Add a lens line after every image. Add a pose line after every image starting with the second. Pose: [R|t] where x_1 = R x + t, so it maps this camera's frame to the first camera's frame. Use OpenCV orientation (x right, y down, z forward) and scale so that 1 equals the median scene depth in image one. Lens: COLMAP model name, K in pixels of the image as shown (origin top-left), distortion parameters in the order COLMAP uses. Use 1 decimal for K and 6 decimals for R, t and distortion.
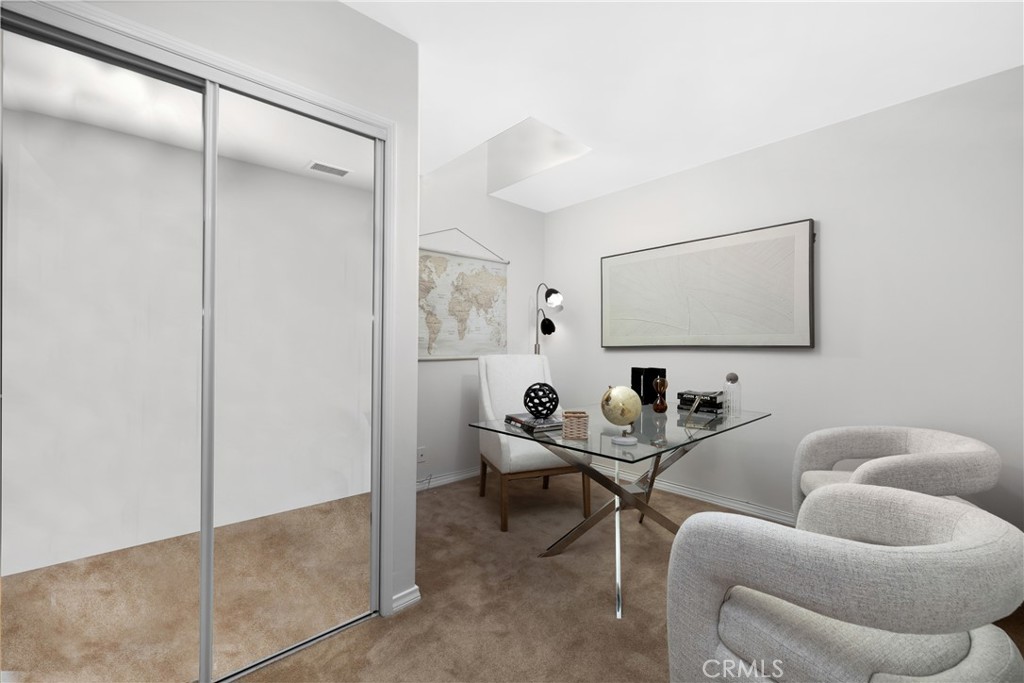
lens RADIAL K [[430.5, 0, 515.0], [0, 430.5, 345.6], [0, 0, 1]] dist [0.001266, -0.000195]
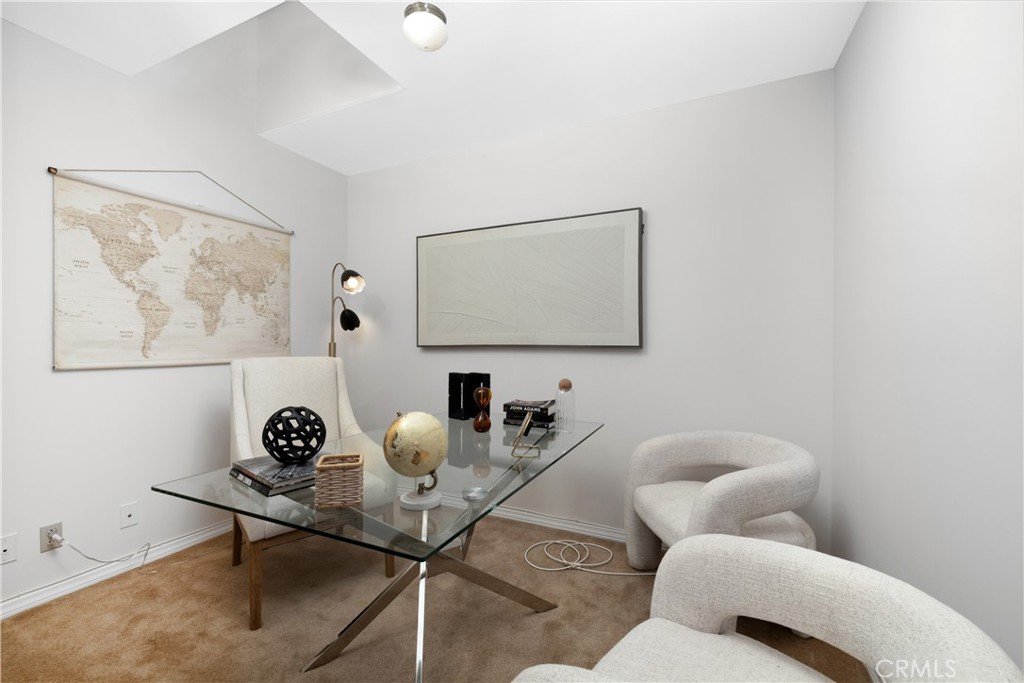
lens RADIAL K [[430.5, 0, 512.4], [0, 430.5, 343.2], [0, 0, 1]] dist [0.001266, -0.000195]
pose [[0.930000, 0.002861, 0.367549, 0.090563], [-0.002602, 0.999996, -0.001198, -0.003016], [-0.367551, 0.000158, 0.930003, 0.229575]]
